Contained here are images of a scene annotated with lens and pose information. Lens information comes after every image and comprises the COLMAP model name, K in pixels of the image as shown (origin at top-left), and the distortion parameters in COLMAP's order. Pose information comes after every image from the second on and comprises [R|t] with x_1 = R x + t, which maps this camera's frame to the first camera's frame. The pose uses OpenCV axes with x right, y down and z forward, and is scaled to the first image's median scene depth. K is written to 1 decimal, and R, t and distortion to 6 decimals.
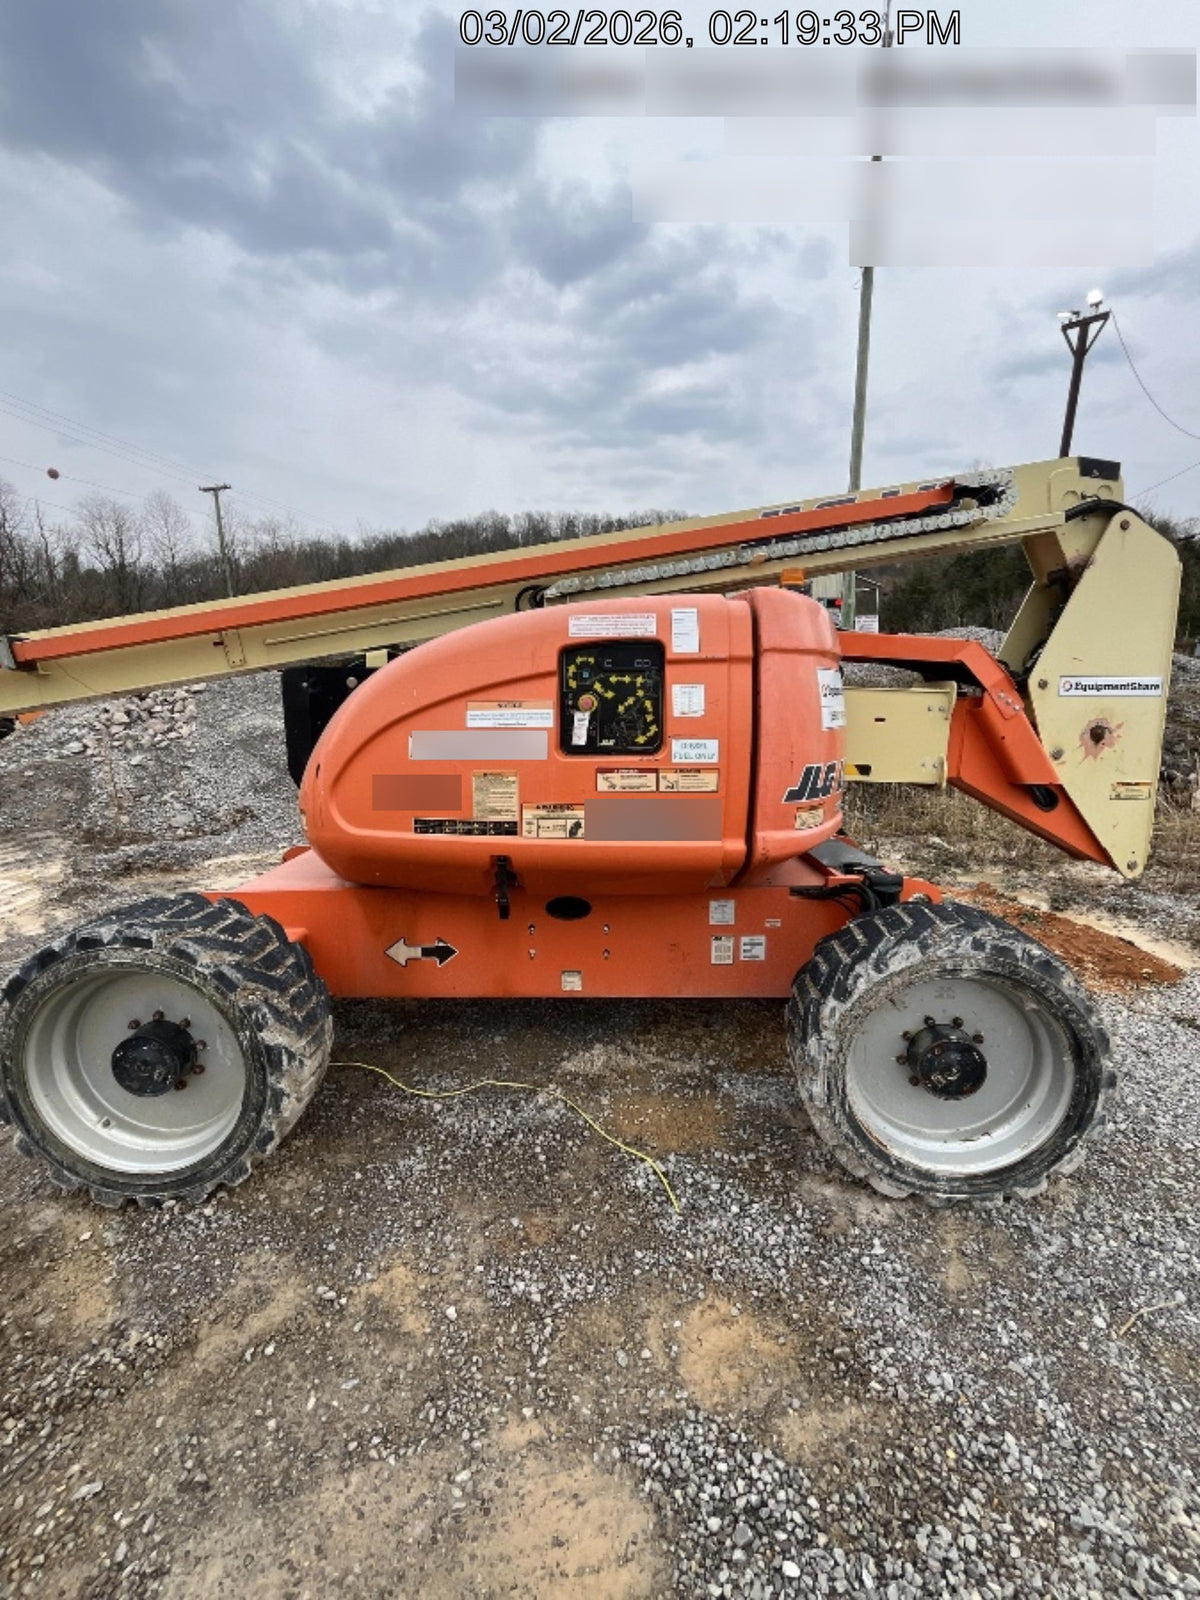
lens RADIAL K [[635.9, 0, 594.2], [0, 635.9, 797.3], [0, 0, 1]] dist [-0.000836, -0.000195]
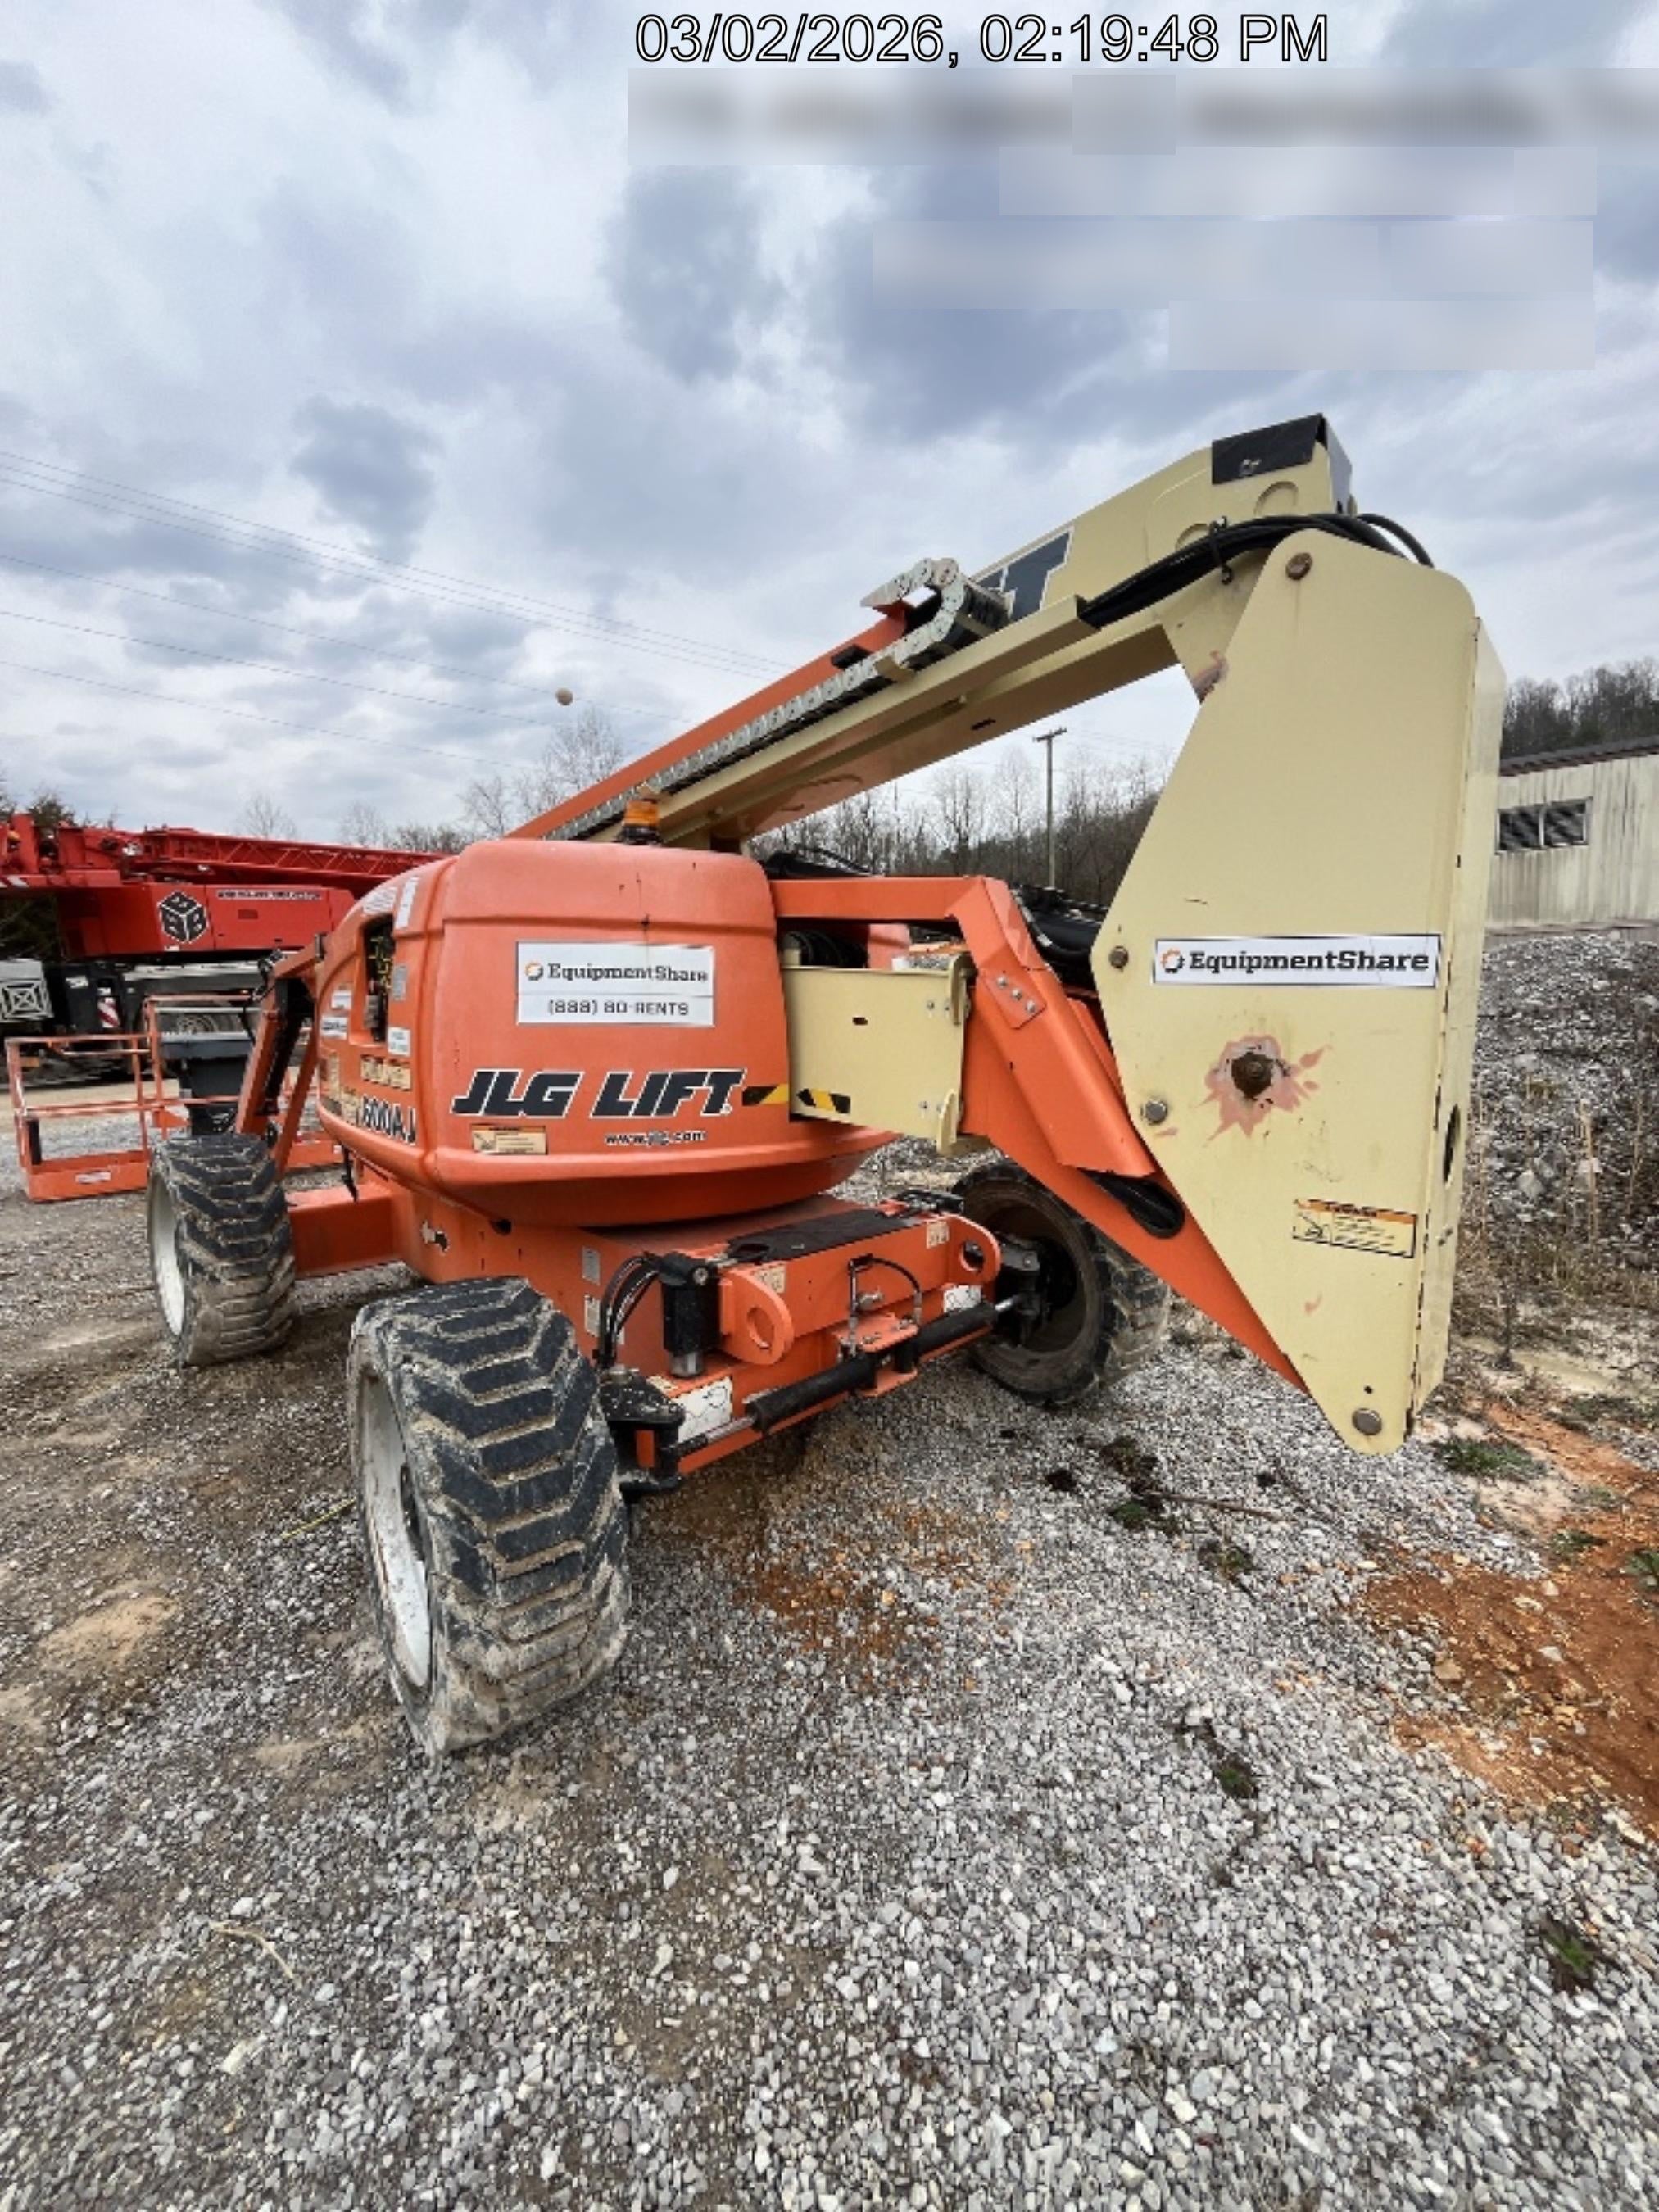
lens RADIAL K [[879.1, 0, 848.2], [0, 879.1, 1107.1], [0, 0, 1]] dist [-0.000836, -0.000195]
pose [[0.716093, 0.103526, -0.690285, 1.017645], [-0.118772, 0.992590, 0.025652, -0.062330], [0.687826, 0.063618, 0.723083, 0.403119]]
